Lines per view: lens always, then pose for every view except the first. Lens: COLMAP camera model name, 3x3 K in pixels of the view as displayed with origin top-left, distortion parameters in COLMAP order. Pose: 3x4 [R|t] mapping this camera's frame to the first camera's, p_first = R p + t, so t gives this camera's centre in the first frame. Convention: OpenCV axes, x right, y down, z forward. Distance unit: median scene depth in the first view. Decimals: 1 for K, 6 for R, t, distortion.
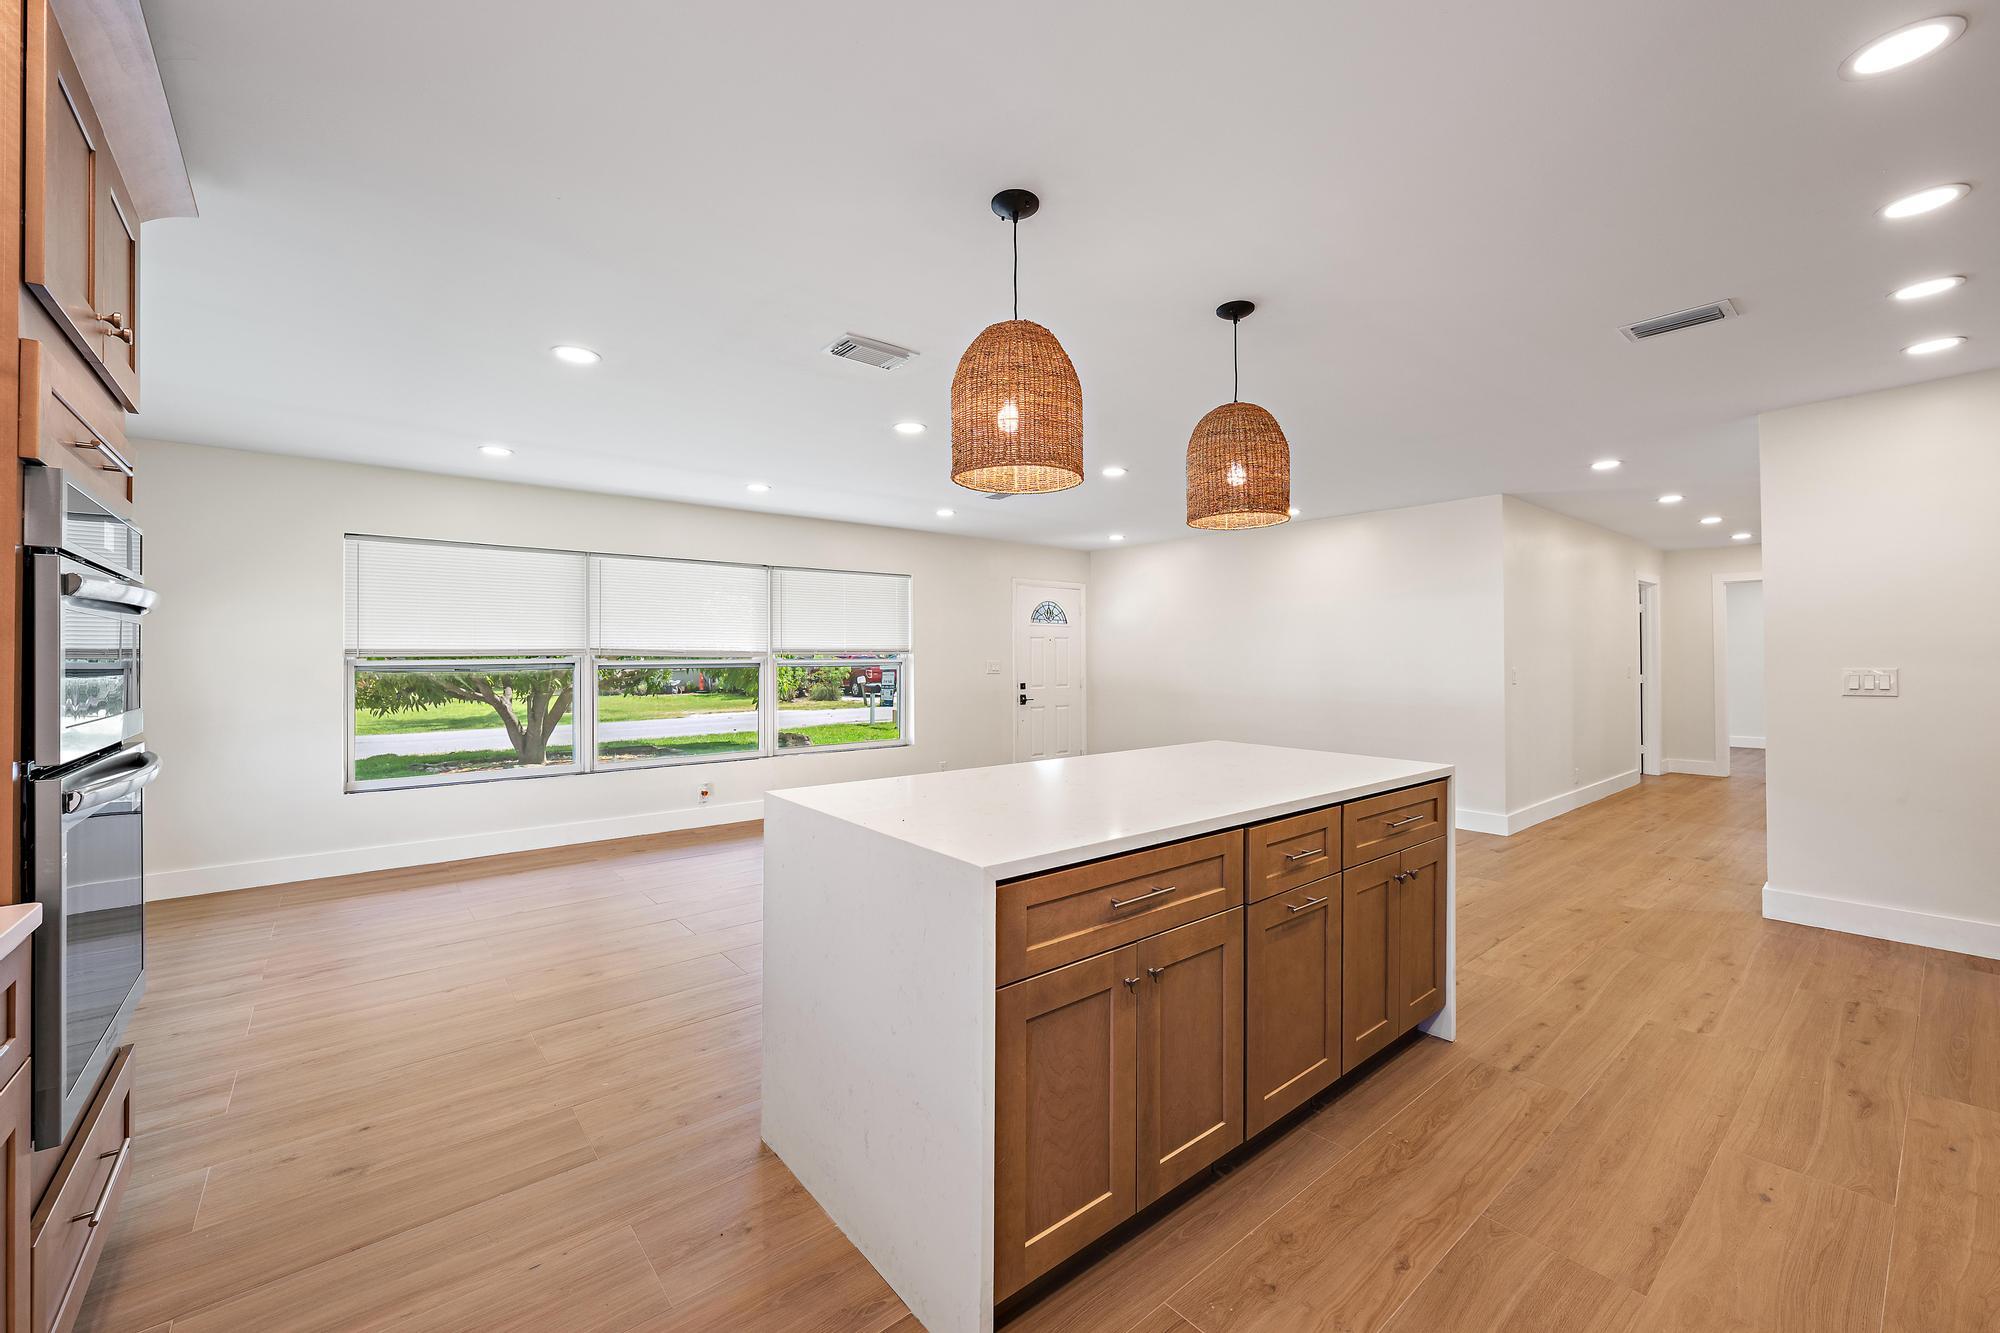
lens RADIAL K [[801.3, 0, 1010.5], [0, 801.3, 655.6], [0, 0, 1]] dist [-0.000519, 0.000607]
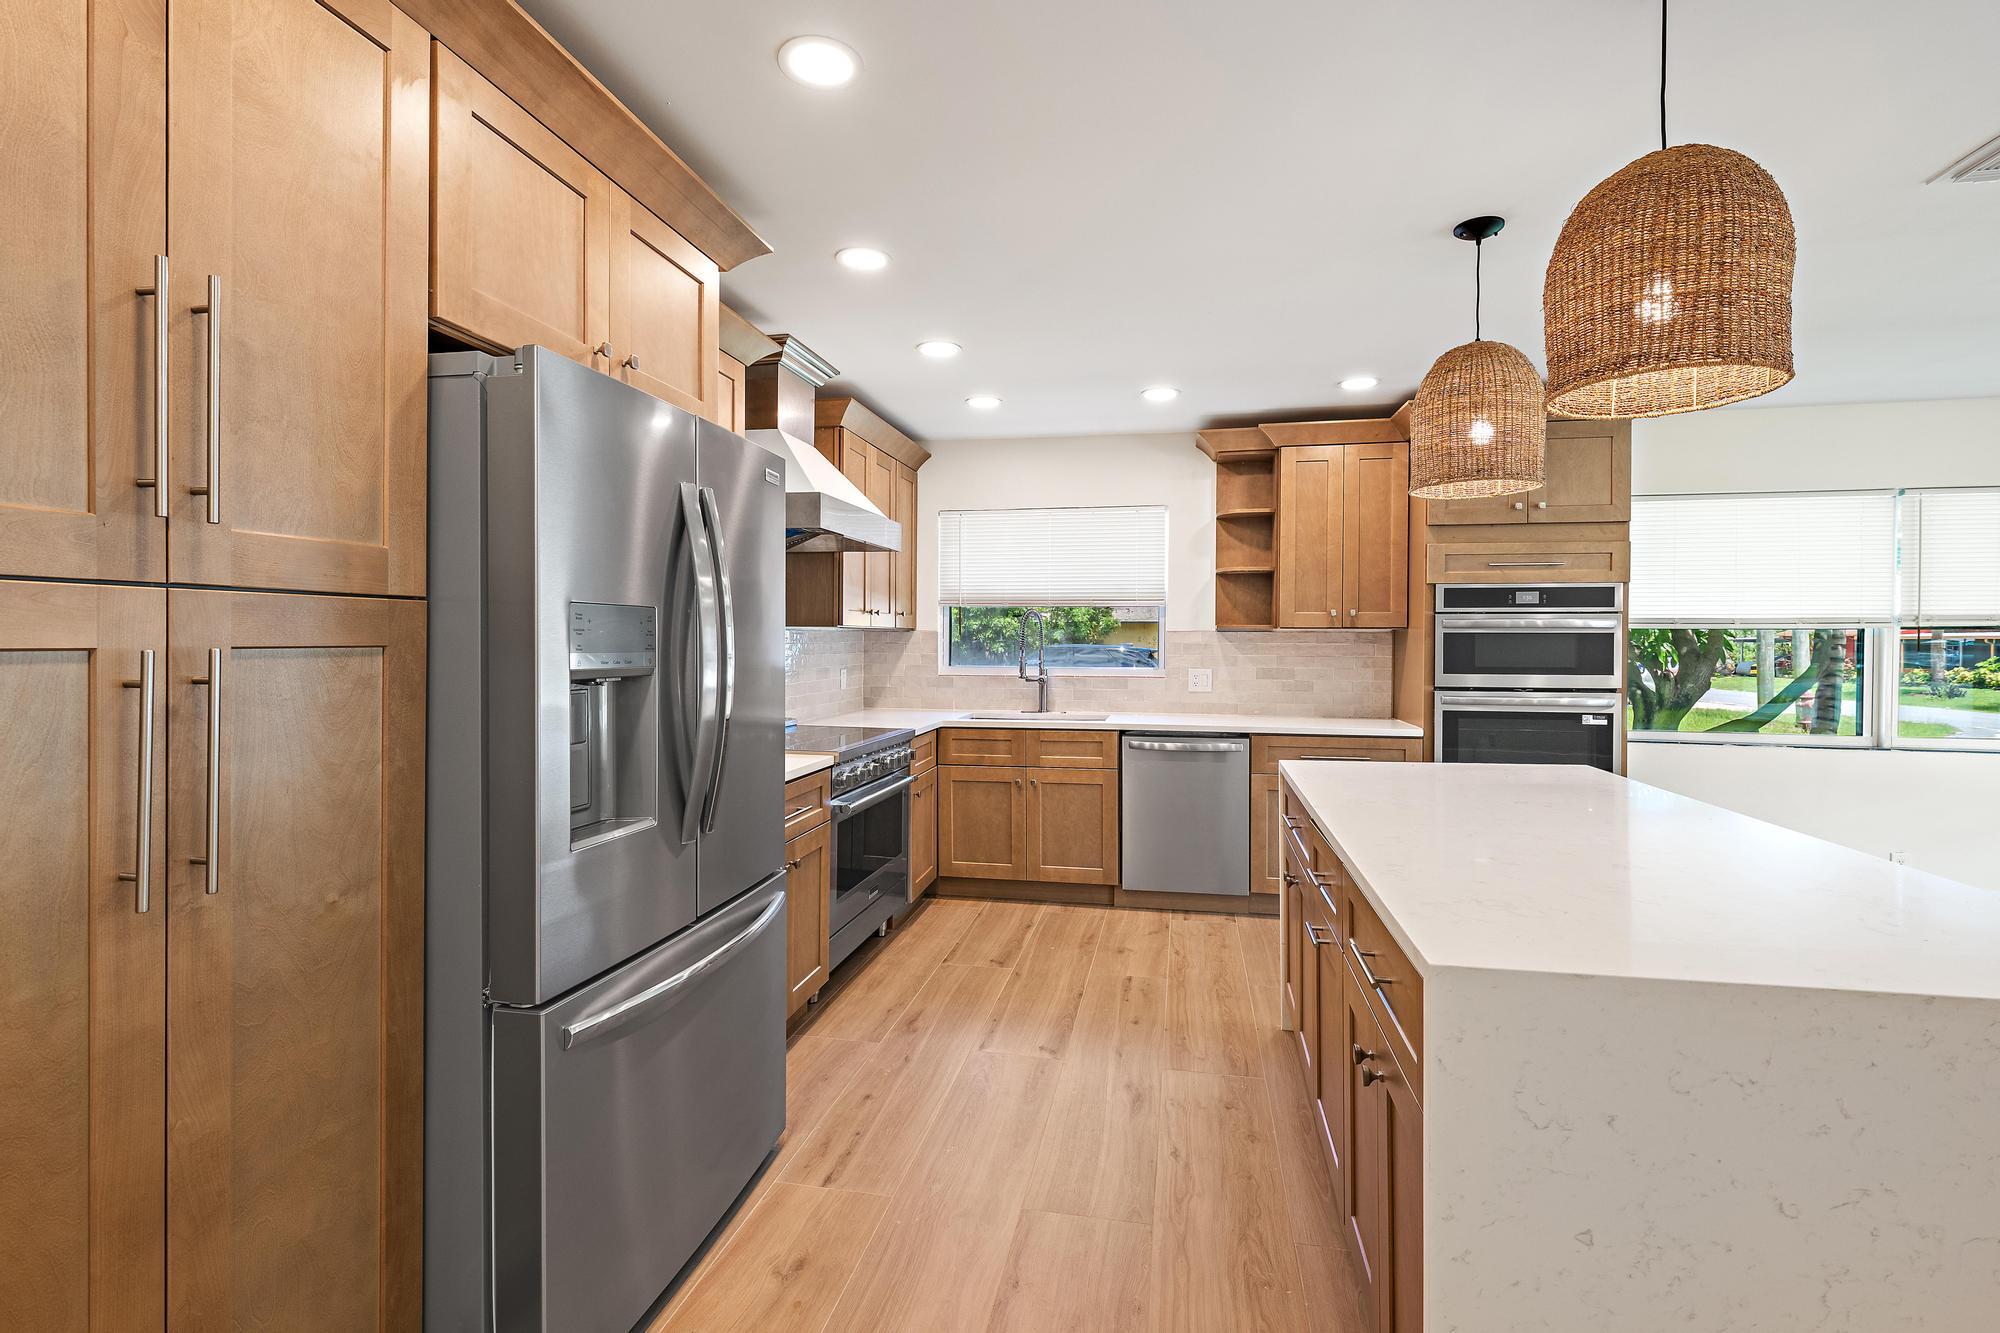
lens RADIAL K [[897.2, 0, 1006.7], [0, 897.2, 650.4], [0, 0, 1]] dist [0.000400, -0.001044]
pose [[-0.780666, 0.009912, -0.624870, 1.238917], [0.005236, 0.999943, 0.009320, -0.018629], [0.624926, 0.004004, -0.780674, 1.533545]]
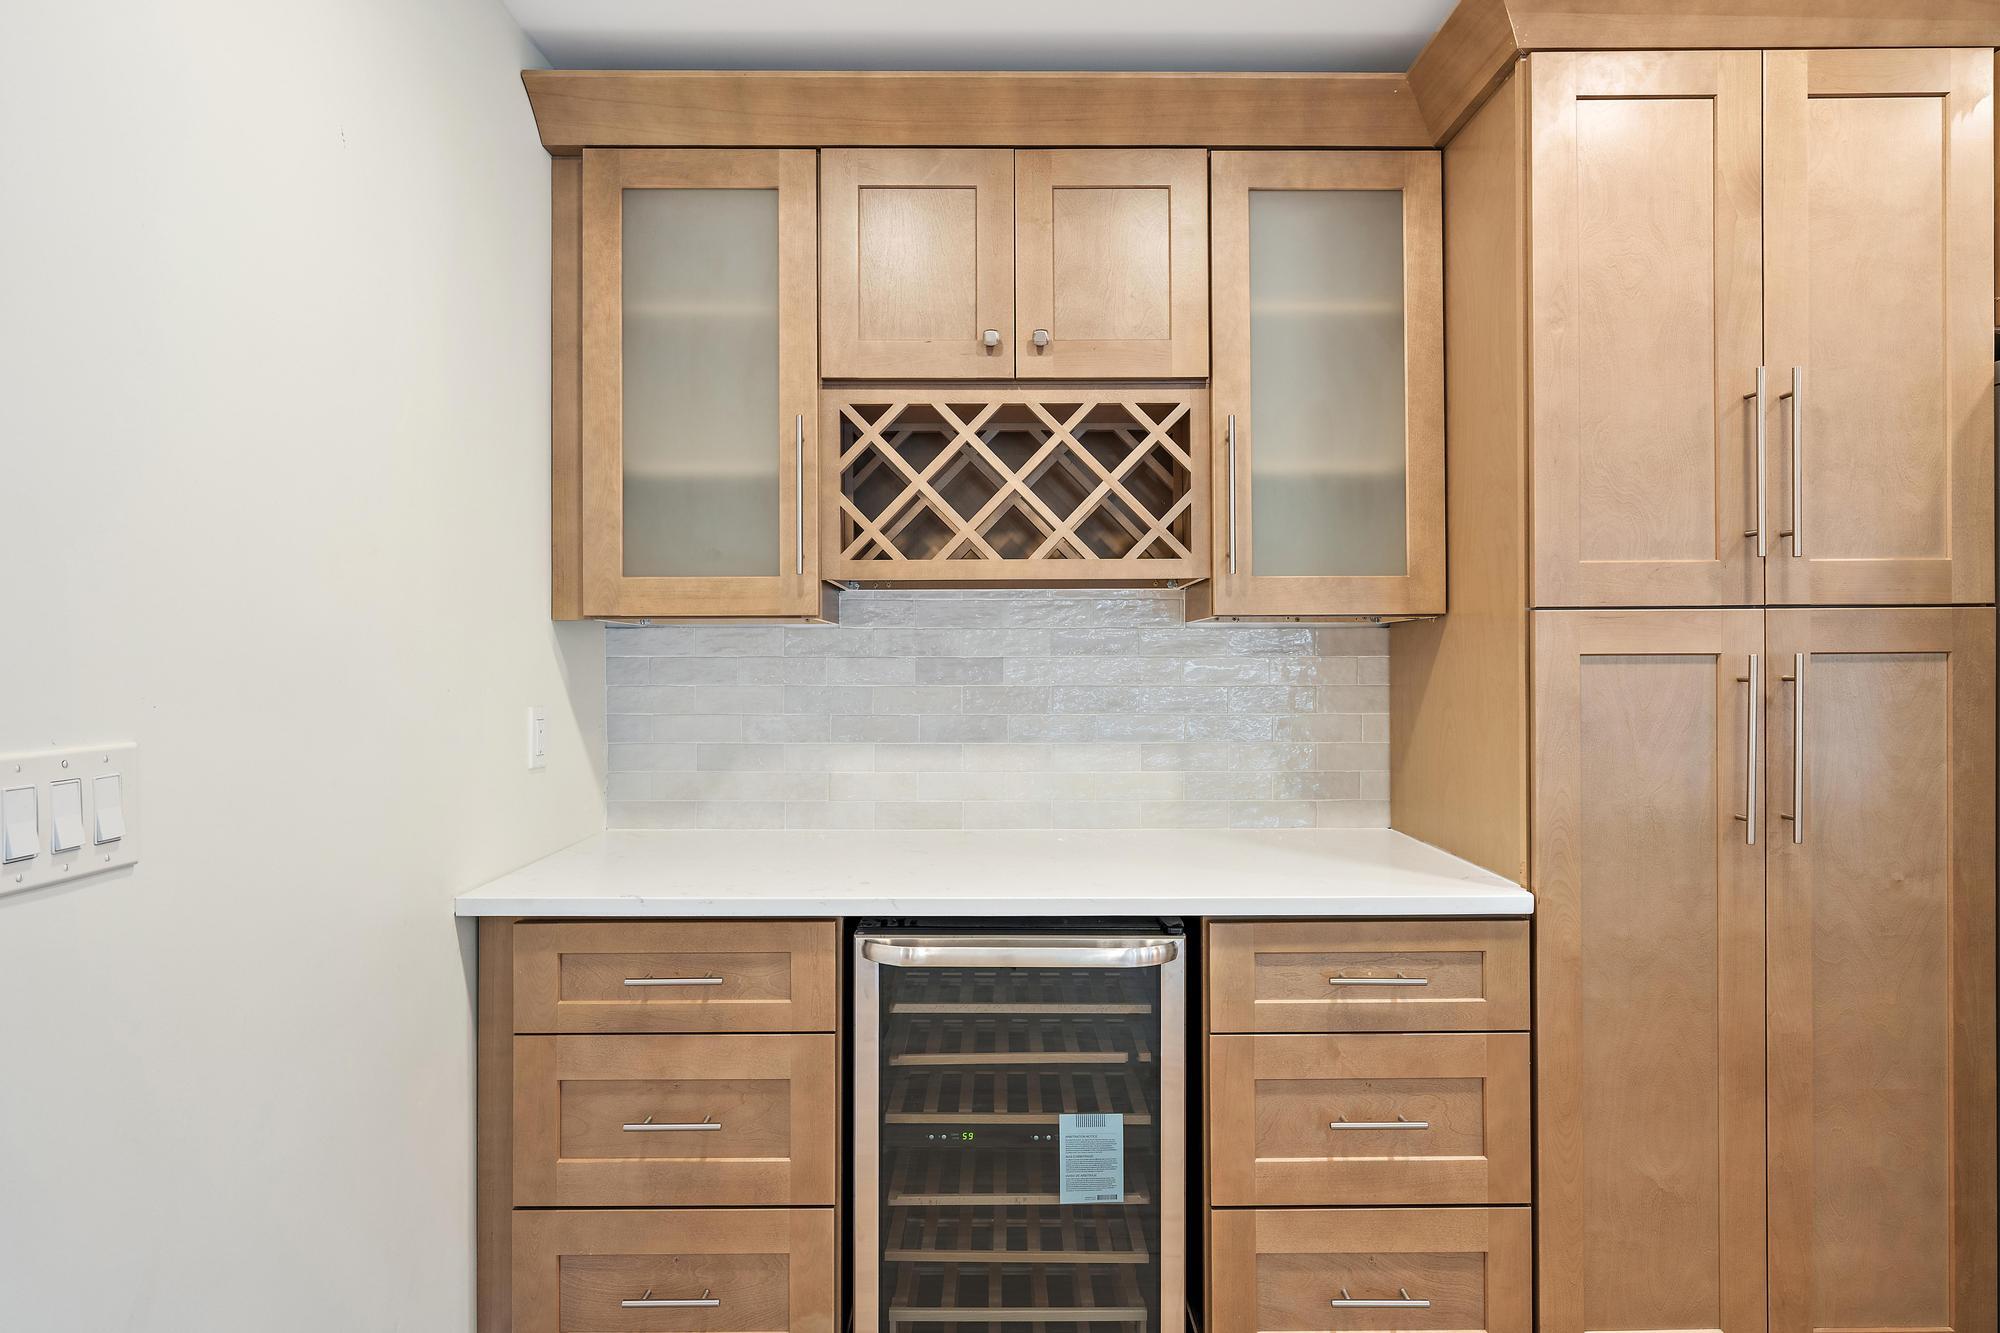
lens RADIAL K [[1056.7, 0, 998.1], [0, 1056.7, 655.7], [0, 0, 1]] dist [-0.003938, 0.002045]
pose [[-0.769552, 0.015110, 0.638406, 1.229042], [0.005471, 0.999839, -0.017070, -0.005189], [-0.638561, -0.009644, -0.769511, 1.839201]]
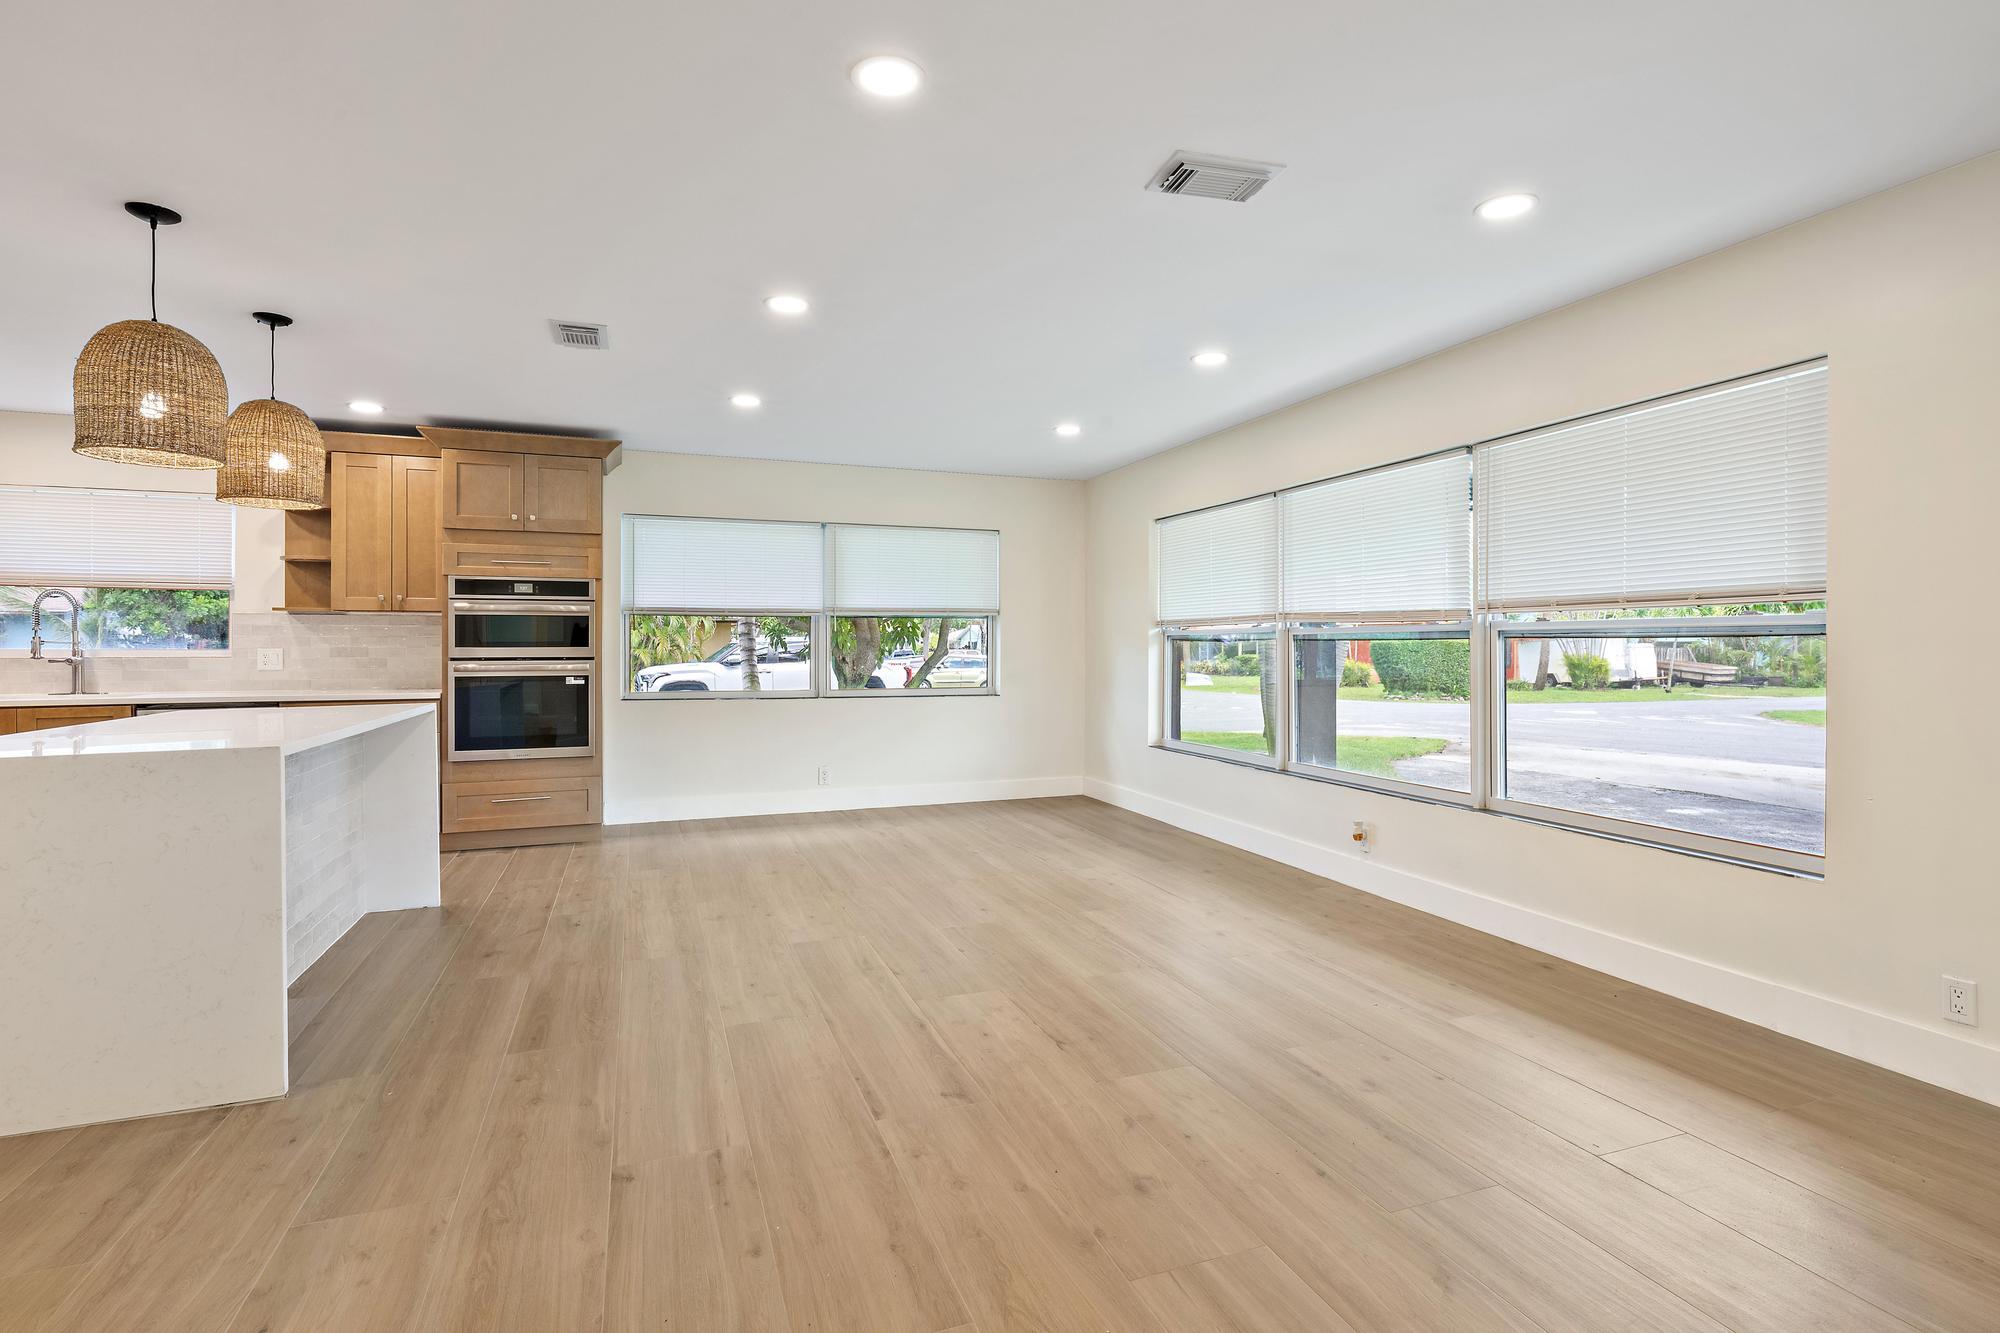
lens RADIAL K [[958.2, 0, 1003.3], [0, 958.2, 647.6], [0, 0, 1]] dist [-0.000107, 0.000302]
pose [[-0.327103, 0.009074, -0.944945, 1.253696], [0.007785, 0.999946, 0.006907, 0.050034], [0.944957, -0.005097, -0.327156, 2.868544]]
